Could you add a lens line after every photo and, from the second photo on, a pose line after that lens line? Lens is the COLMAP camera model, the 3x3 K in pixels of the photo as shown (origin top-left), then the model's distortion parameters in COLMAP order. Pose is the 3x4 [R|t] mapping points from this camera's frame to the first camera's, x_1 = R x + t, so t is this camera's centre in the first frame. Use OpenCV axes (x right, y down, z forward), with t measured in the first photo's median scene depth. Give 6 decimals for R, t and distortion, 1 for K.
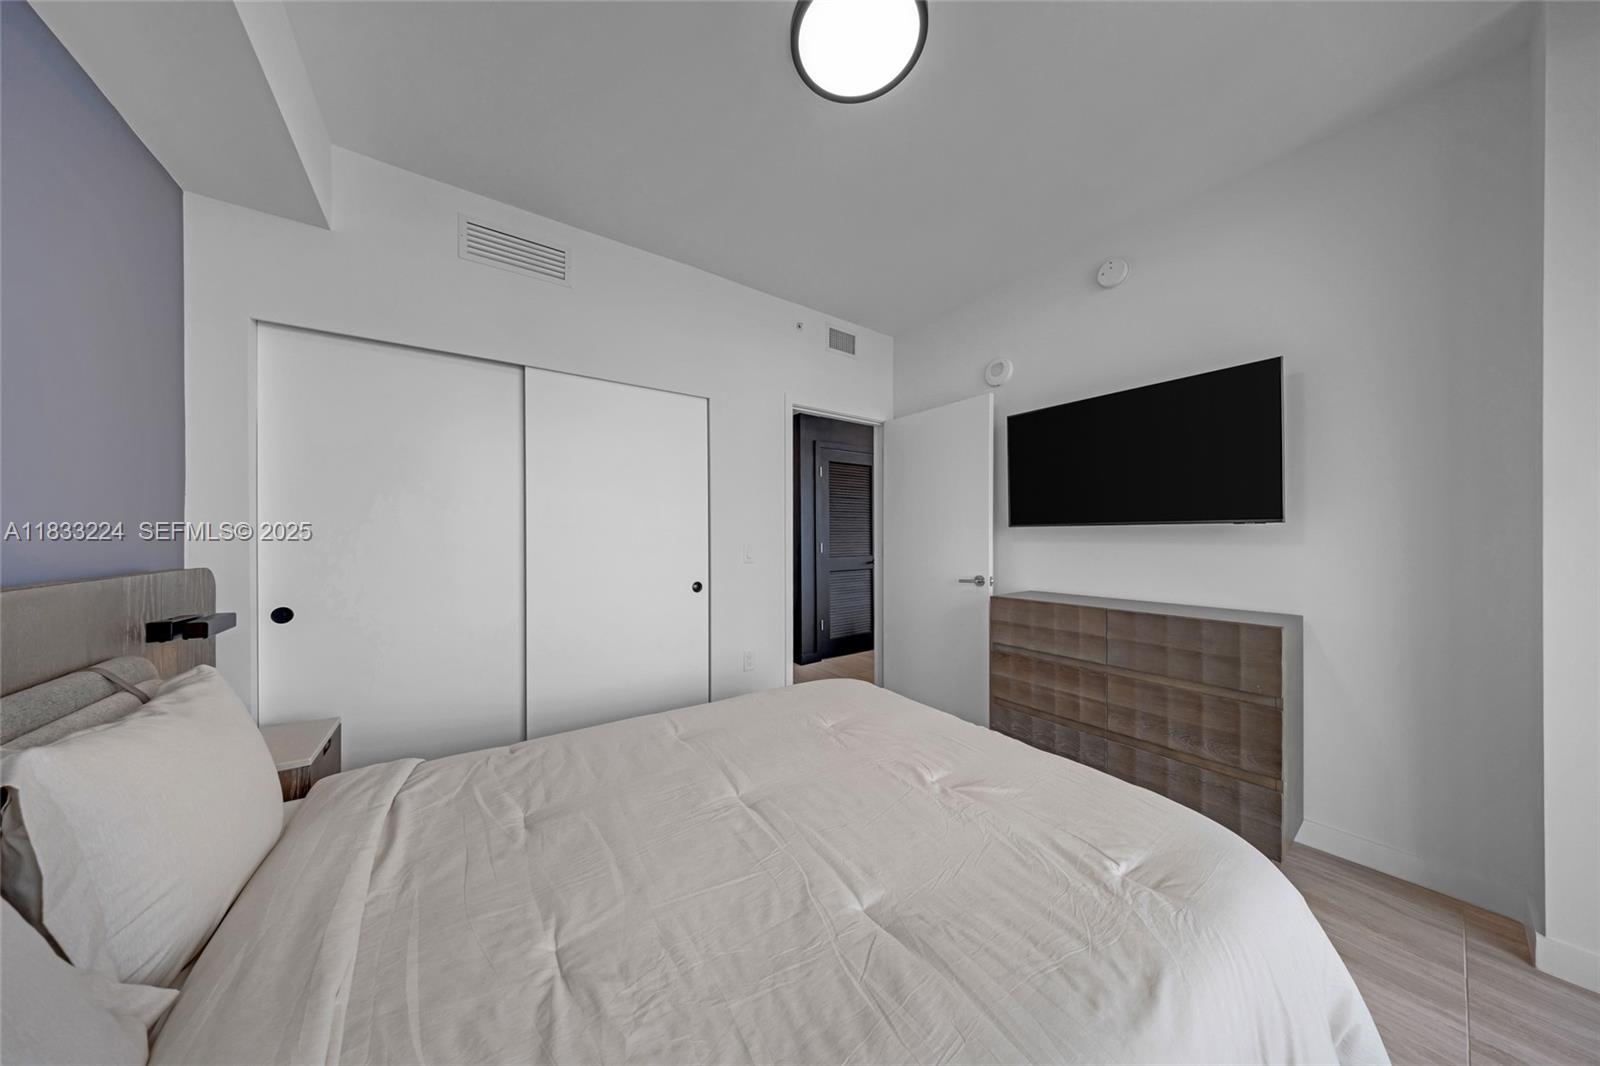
lens RADIAL K [[468.0, 0, 800.0], [0, 468.0, 533.0], [0, 0, 1]] dist [0.000101, 0.000006]
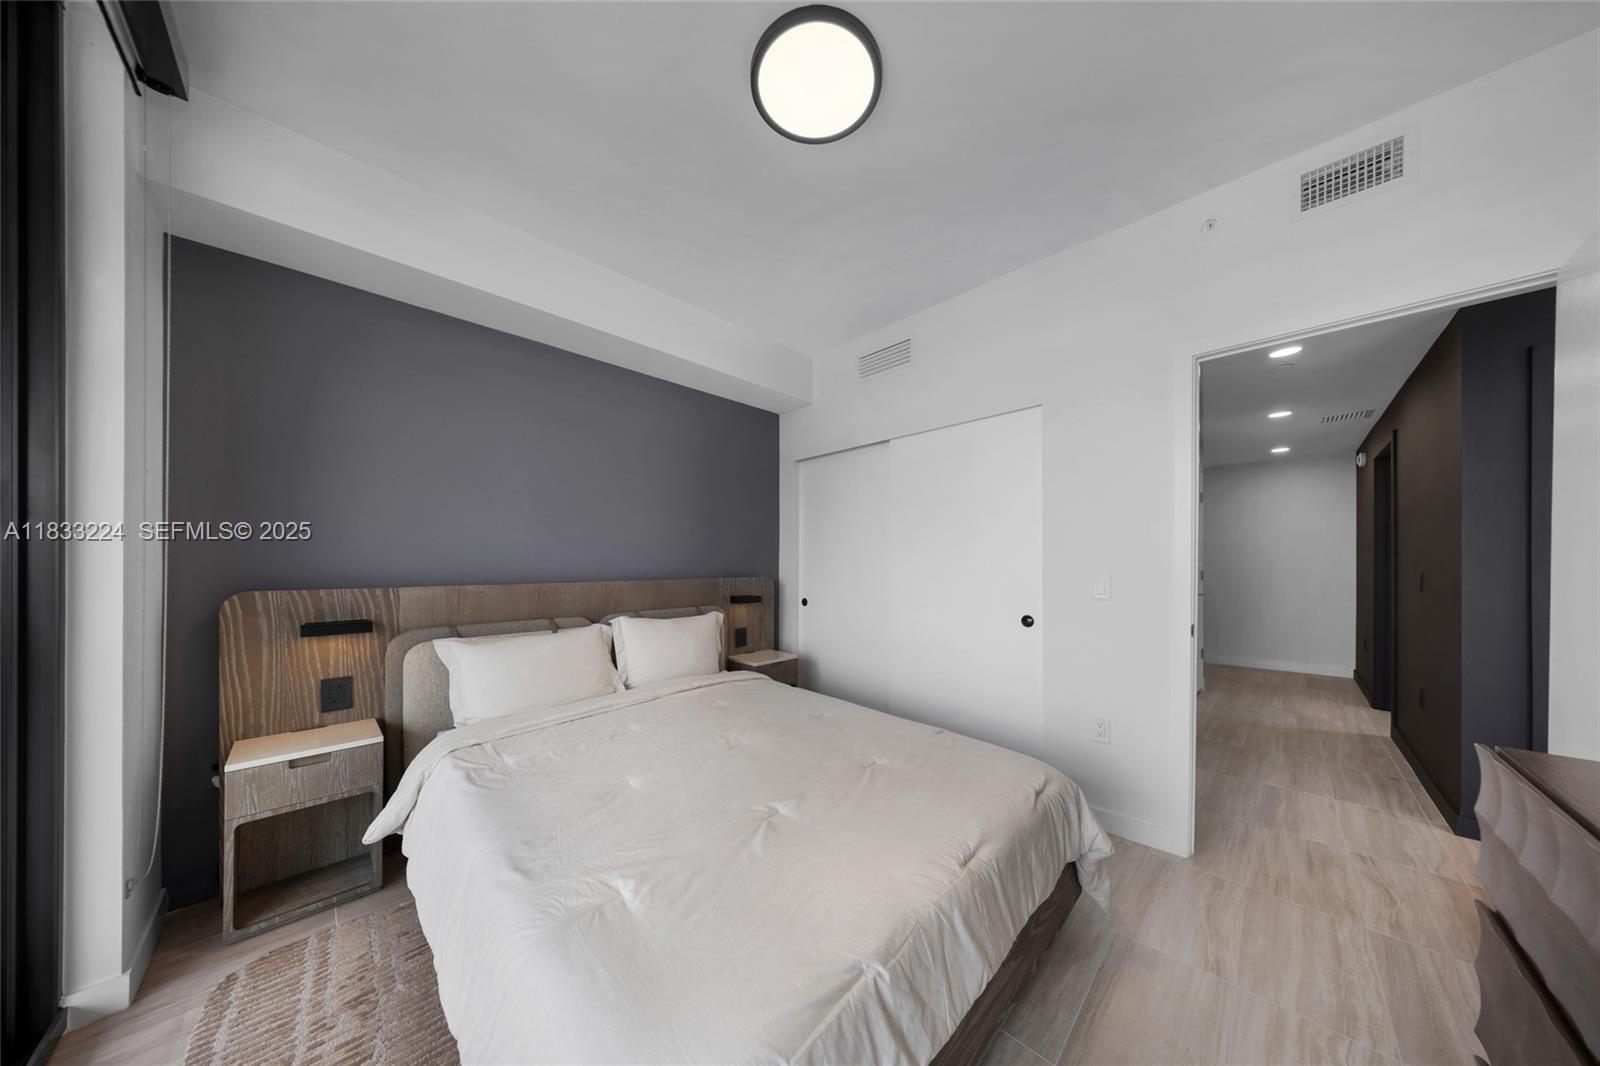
lens RADIAL K [[455.8, 0, 798.6], [0, 455.8, 575.0], [0, 0, 1]] dist [-0.000047, -0.000005]
pose [[0.191061, 0.024796, -0.981265, 1.746248], [0.011408, 0.999557, 0.027480, -0.013049], [0.981512, -0.016445, 0.190693, 1.200993]]
